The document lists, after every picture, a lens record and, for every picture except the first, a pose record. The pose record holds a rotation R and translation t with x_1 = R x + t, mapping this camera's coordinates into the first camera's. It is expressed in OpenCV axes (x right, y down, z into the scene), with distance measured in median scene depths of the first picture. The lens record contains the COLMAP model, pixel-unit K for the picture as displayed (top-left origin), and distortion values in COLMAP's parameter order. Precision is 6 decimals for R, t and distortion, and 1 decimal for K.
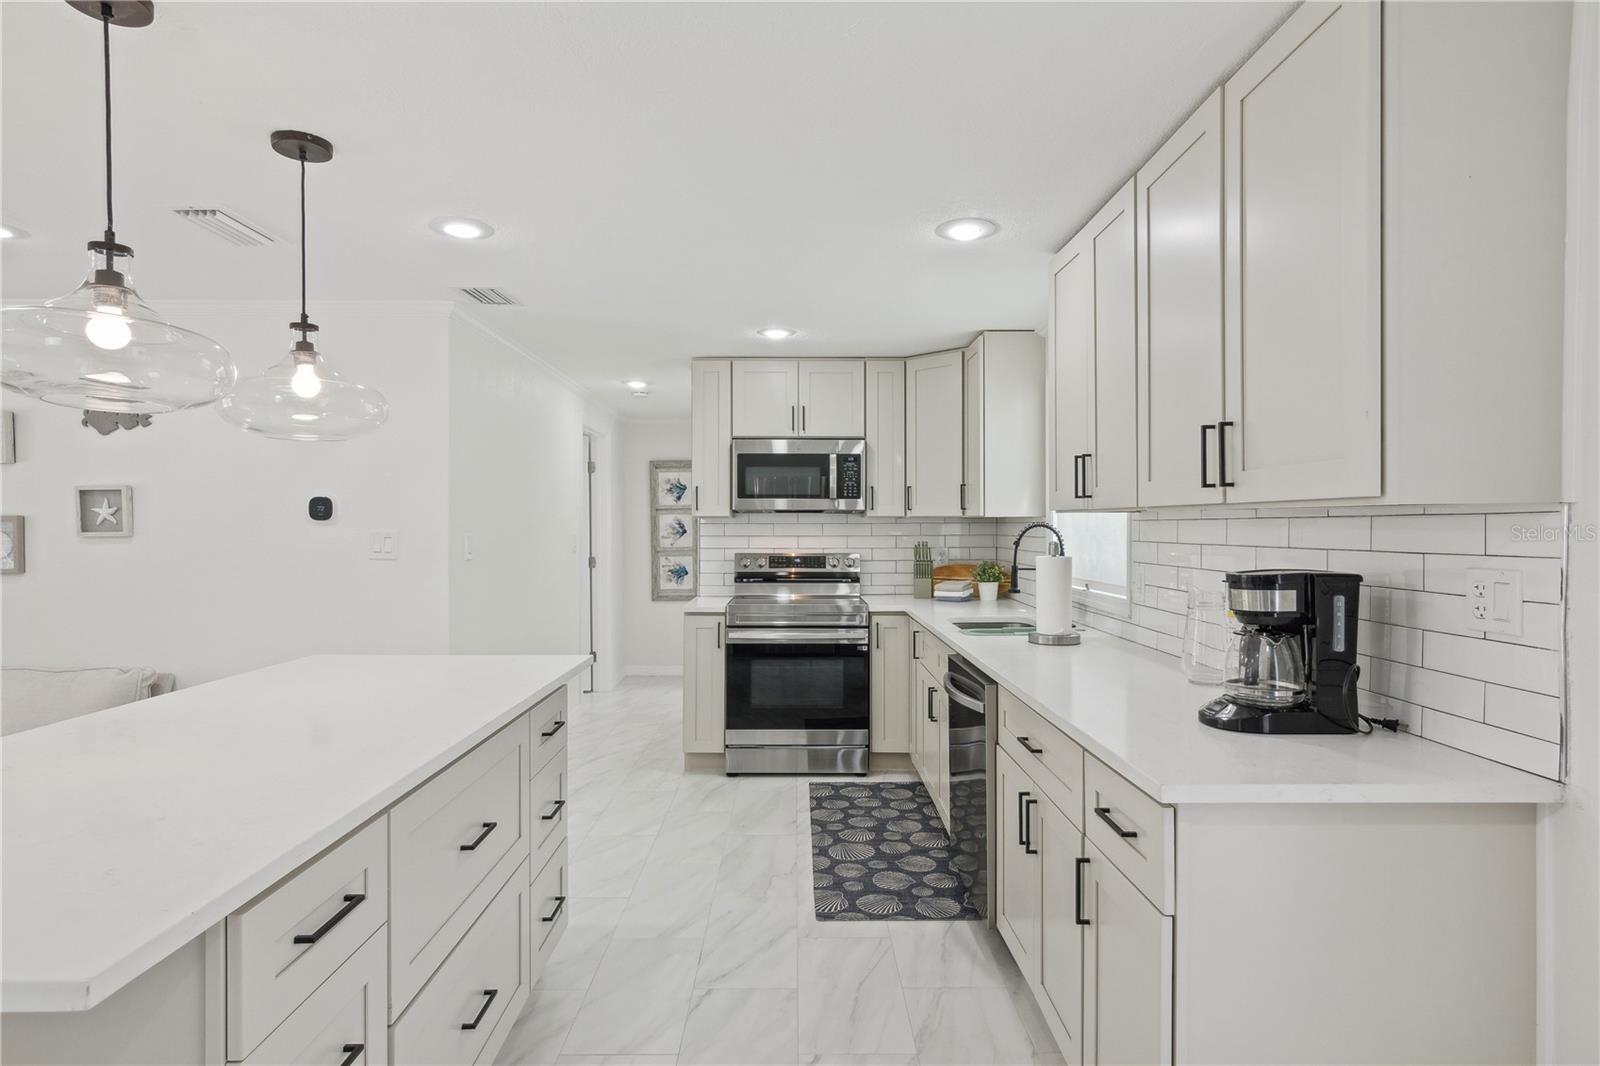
lens RADIAL K [[833.7, 0, 801.3], [0, 833.7, 536.2], [0, 0, 1]] dist [0.001326, -0.000355]
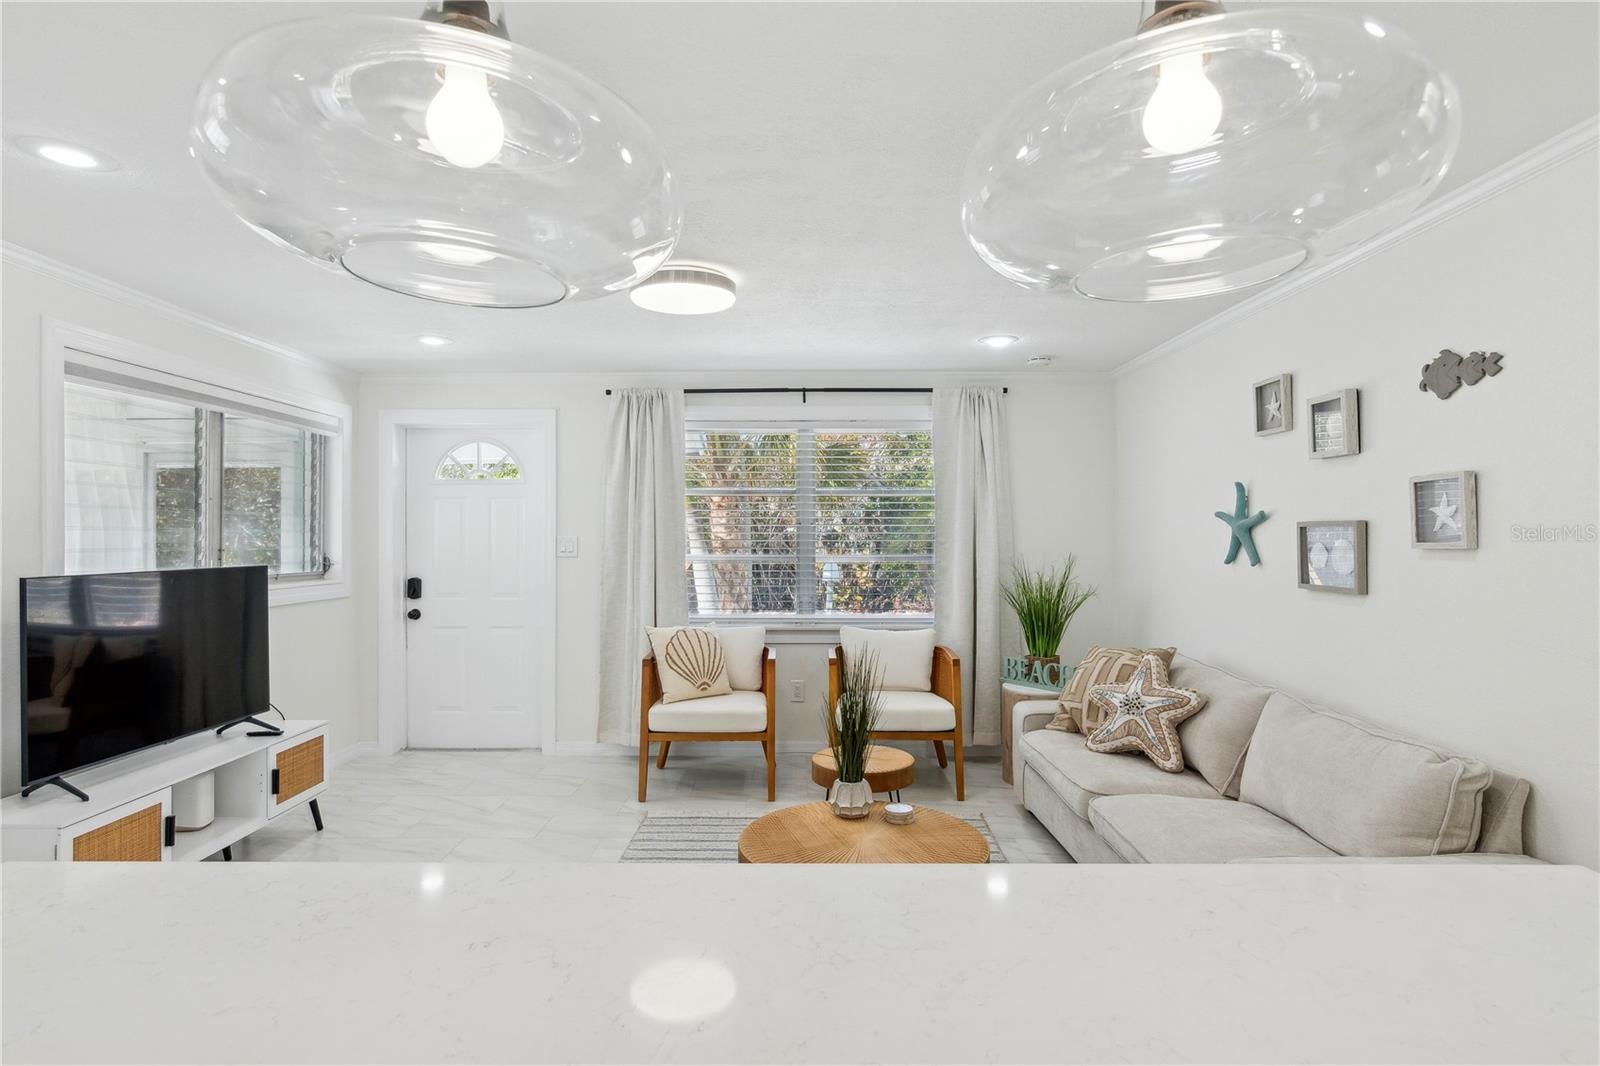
lens RADIAL K [[844.2, 0, 800.0], [0, 844.2, 533.0], [0, 0, 1]] dist [-0.001436, -0.000986]
pose [[-0.015369, -0.003883, -0.999874, -0.133271], [-0.010300, 0.999940, -0.003725, -0.004339], [0.999829, 0.010242, -0.015408, 0.449694]]
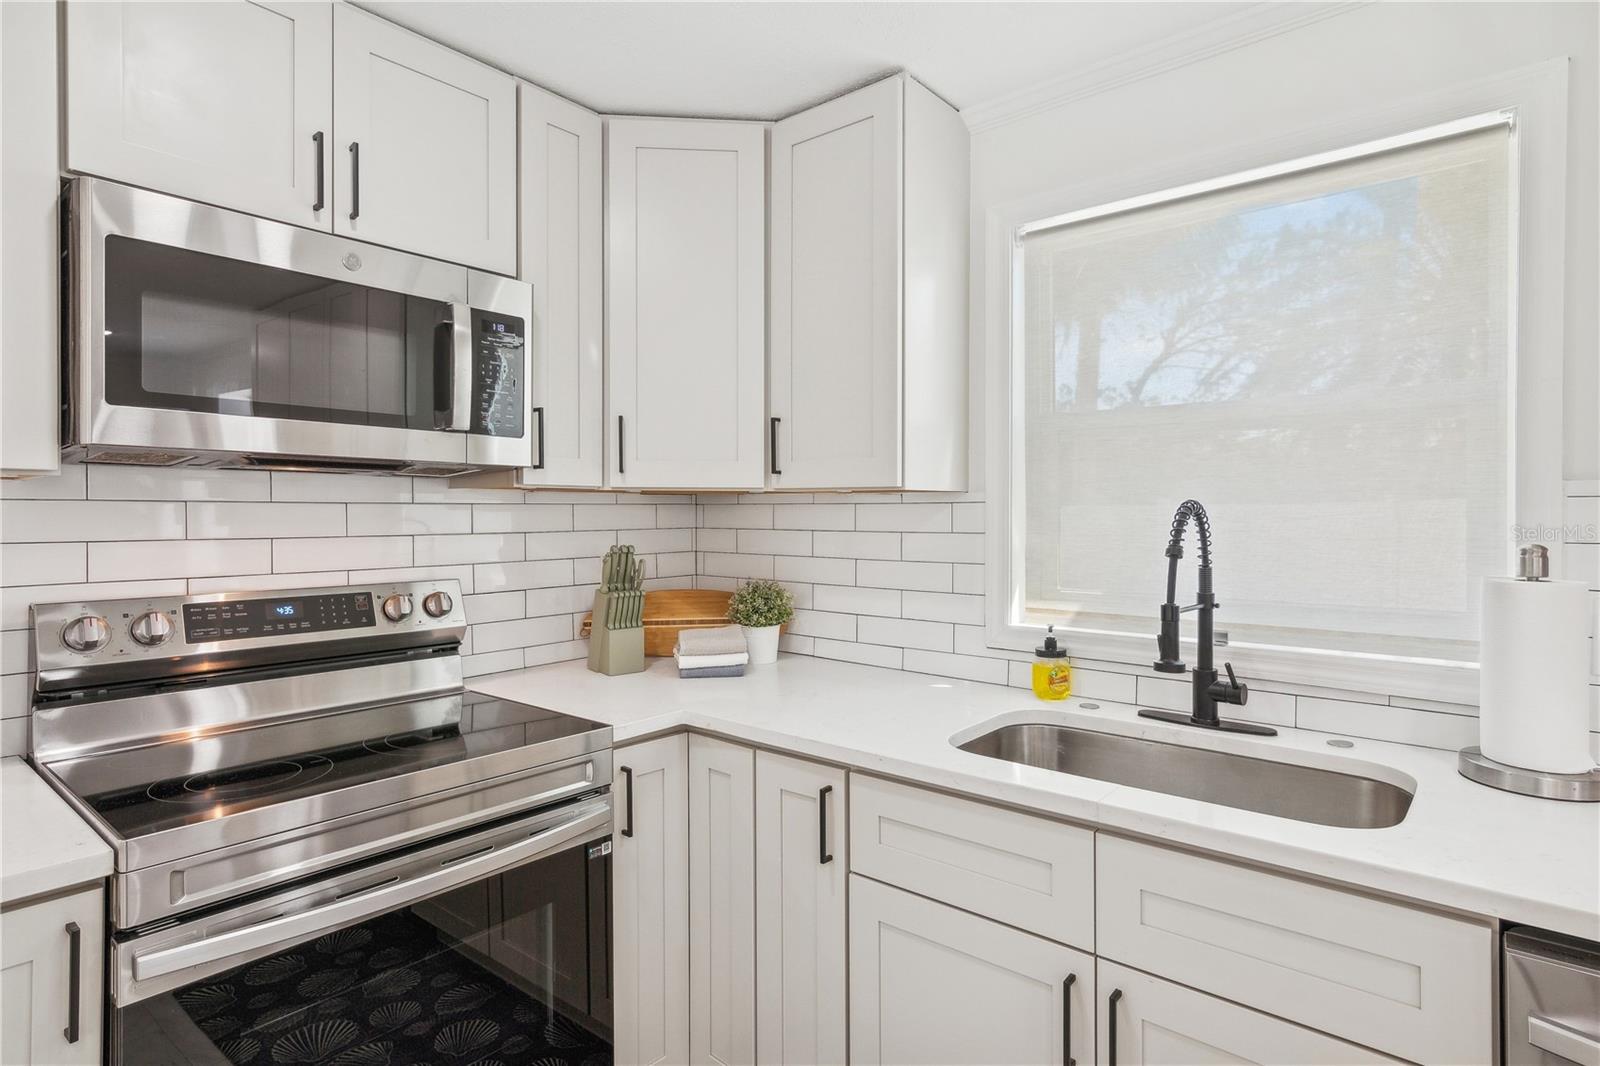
lens RADIAL K [[836.1, 0, 805.5], [0, 836.1, 523.3], [0, 0, 1]] dist [0.000918, 0.000114]
pose [[0.649275, -0.008178, 0.760509, -0.162134], [0.009112, 0.999954, 0.002974, -0.007367], [-0.760499, 0.004999, 0.649320, 0.793033]]
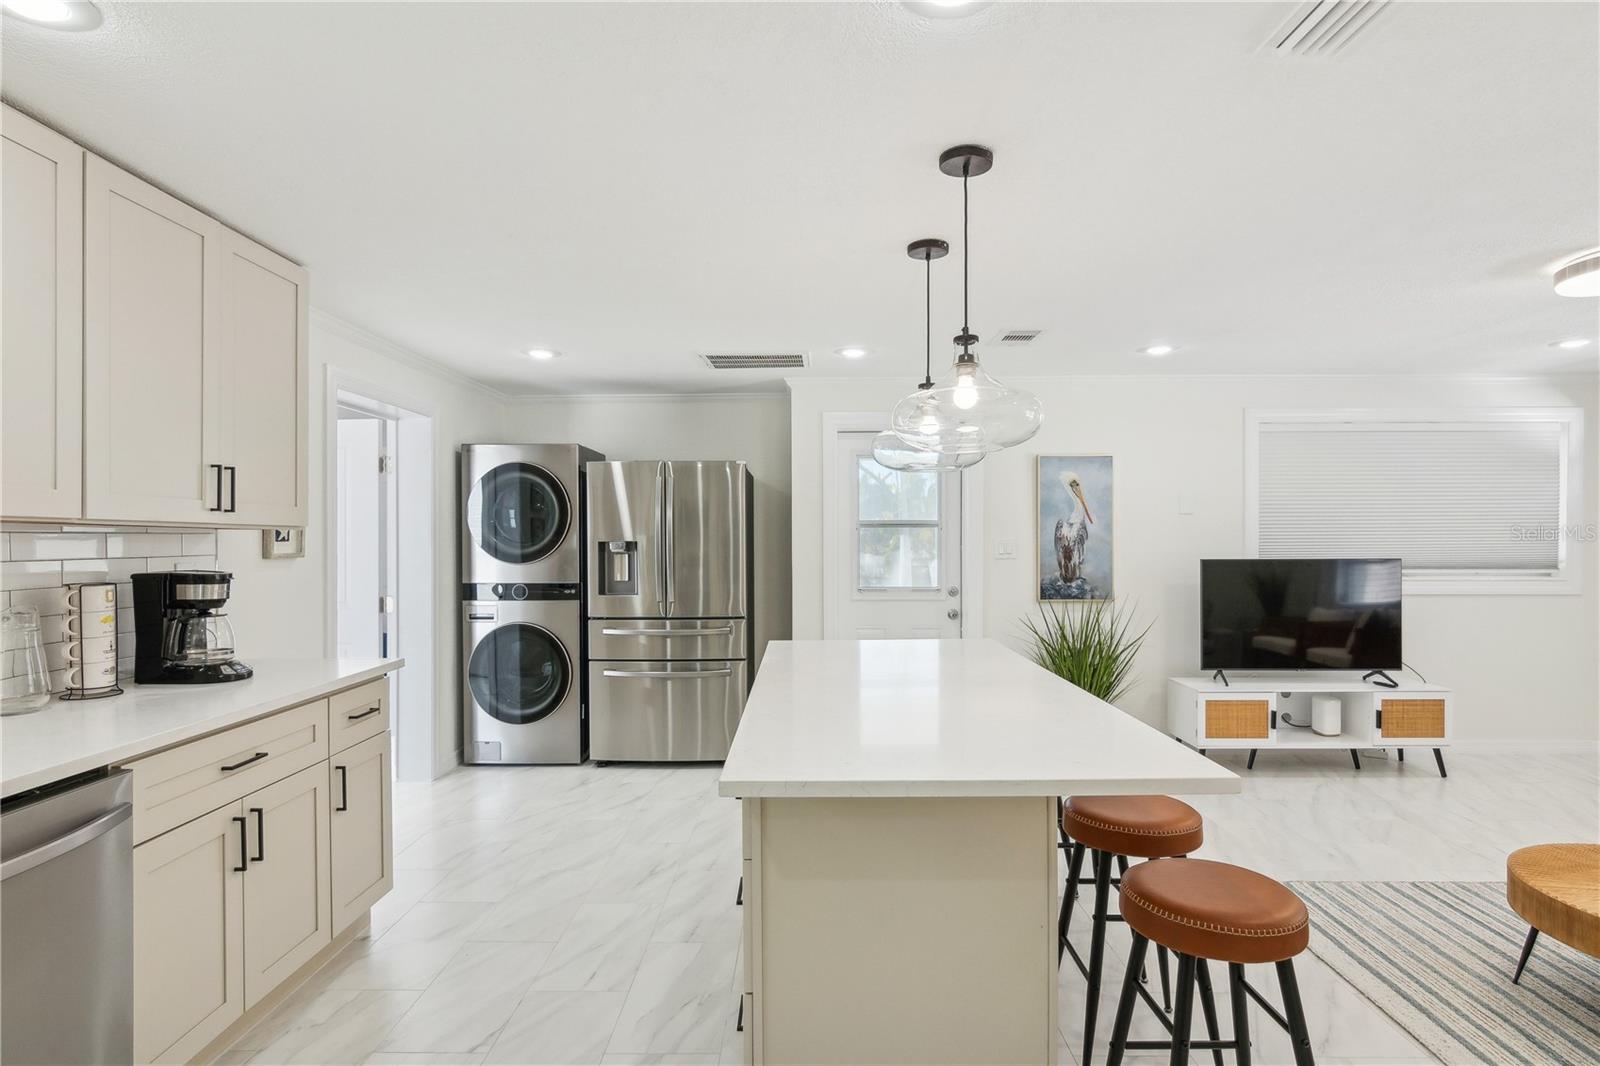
lens RADIAL K [[837.6, 0, 804.3], [0, 837.6, 542.9], [0, 0, 1]] dist [-0.002594, 0.000387]
pose [[-0.999801, 0.003899, 0.019540, -0.223099], [0.004199, 0.999874, 0.015339, -0.011041], [-0.019478, 0.015418, -0.999691, 1.068071]]
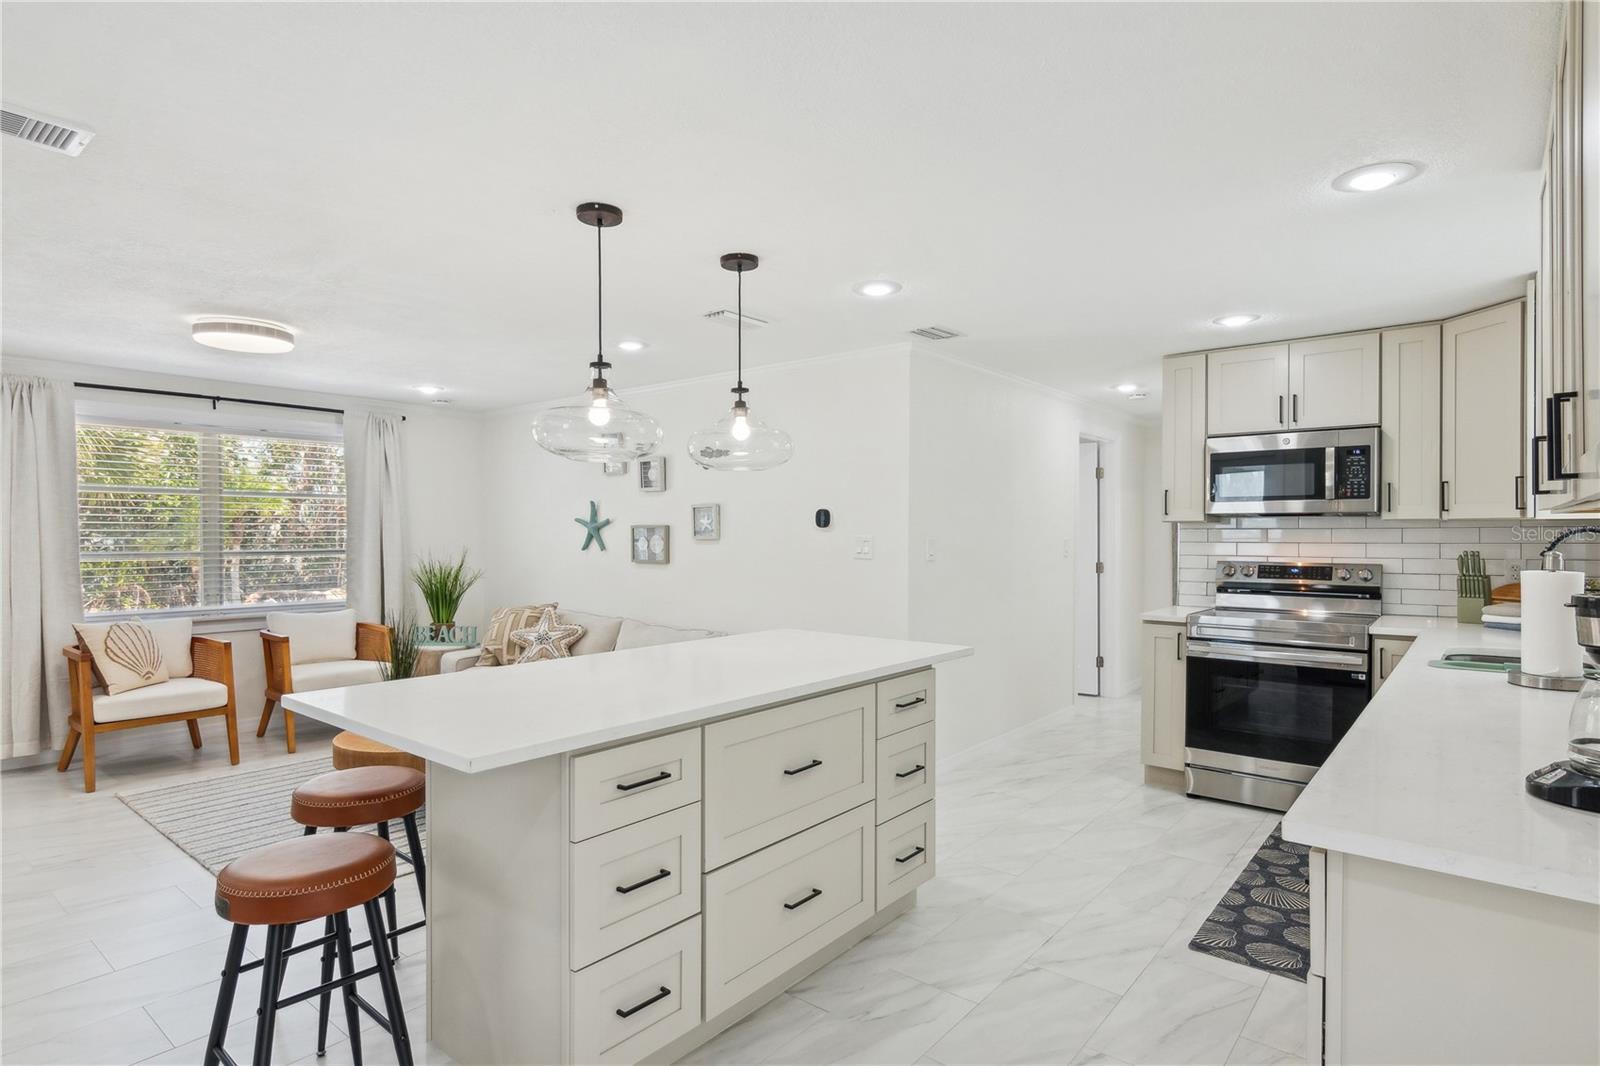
lens RADIAL K [[837.6, 0, 804.3], [0, 837.6, 542.9], [0, 0, 1]] dist [-0.002594, 0.000387]
pose [[0.768973, 0.007373, -0.639239, 0.206576], [-0.006290, 0.999972, 0.003967, -0.000300], [0.639251, 0.000971, 0.768998, -0.007490]]
